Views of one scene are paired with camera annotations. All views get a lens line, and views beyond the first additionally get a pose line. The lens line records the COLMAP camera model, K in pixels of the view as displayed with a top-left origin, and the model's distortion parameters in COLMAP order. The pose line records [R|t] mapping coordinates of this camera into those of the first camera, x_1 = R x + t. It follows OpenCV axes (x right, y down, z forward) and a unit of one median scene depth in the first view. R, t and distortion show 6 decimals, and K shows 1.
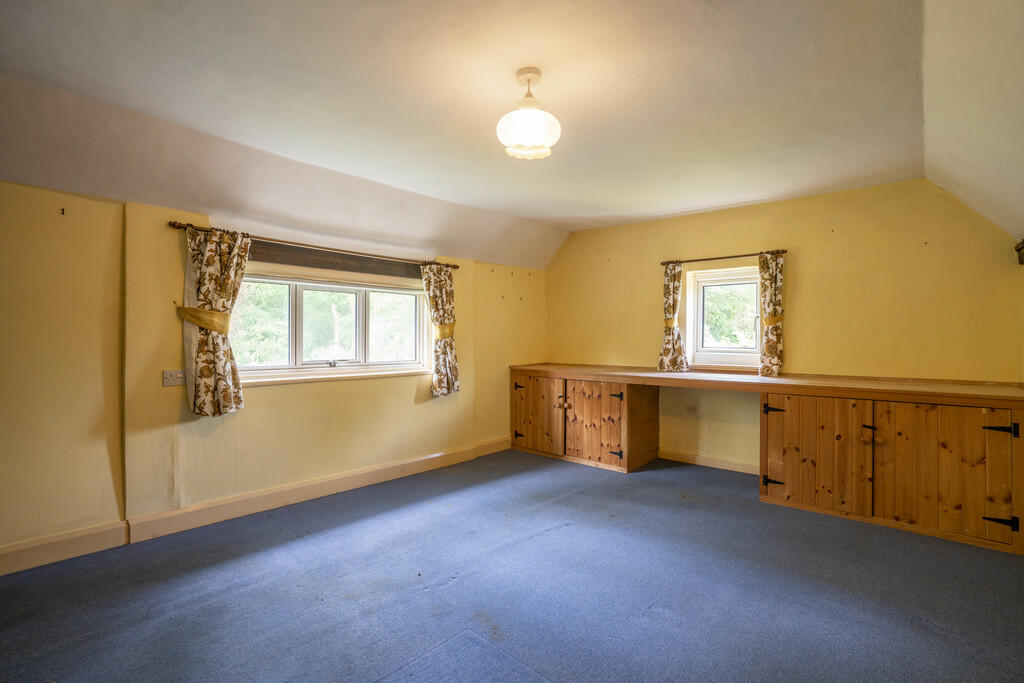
lens RADIAL K [[474.9, 0, 499.5], [0, 474.9, 340.0], [0, 0, 1]] dist [-0.040630, 0.004013]
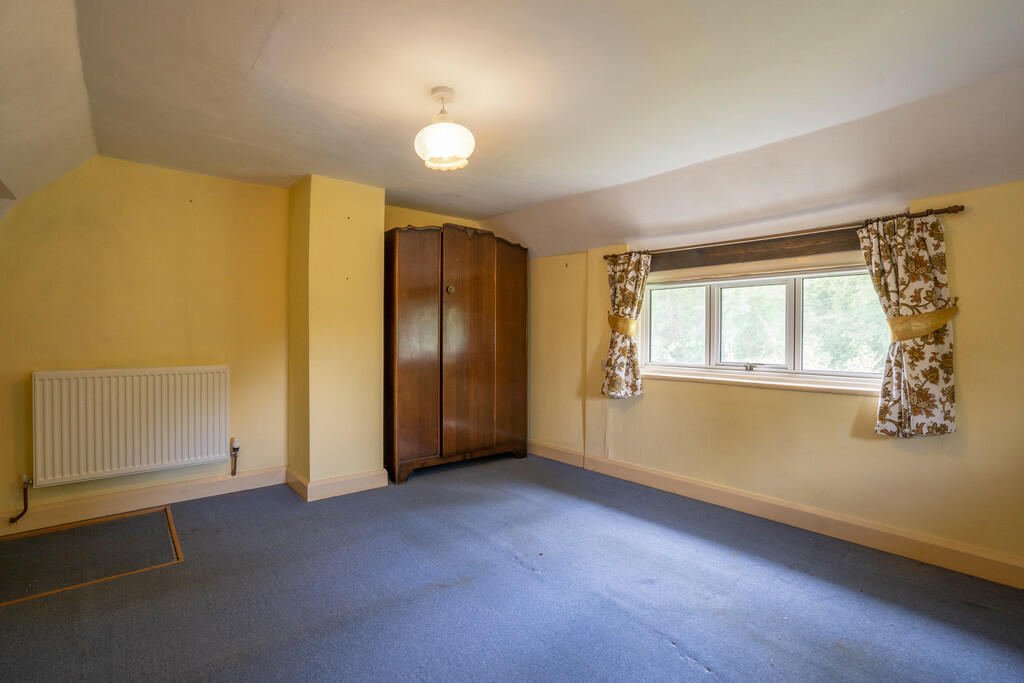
lens RADIAL K [[474.9, 0, 518.7], [0, 474.9, 339.8], [0, 0, 1]] dist [-0.040630, 0.004013]
pose [[-0.100694, 0.008976, -0.994877, 0.570236], [-0.007853, 0.999921, 0.009816, -0.006493], [0.994886, 0.008801, -0.100615, 0.652857]]
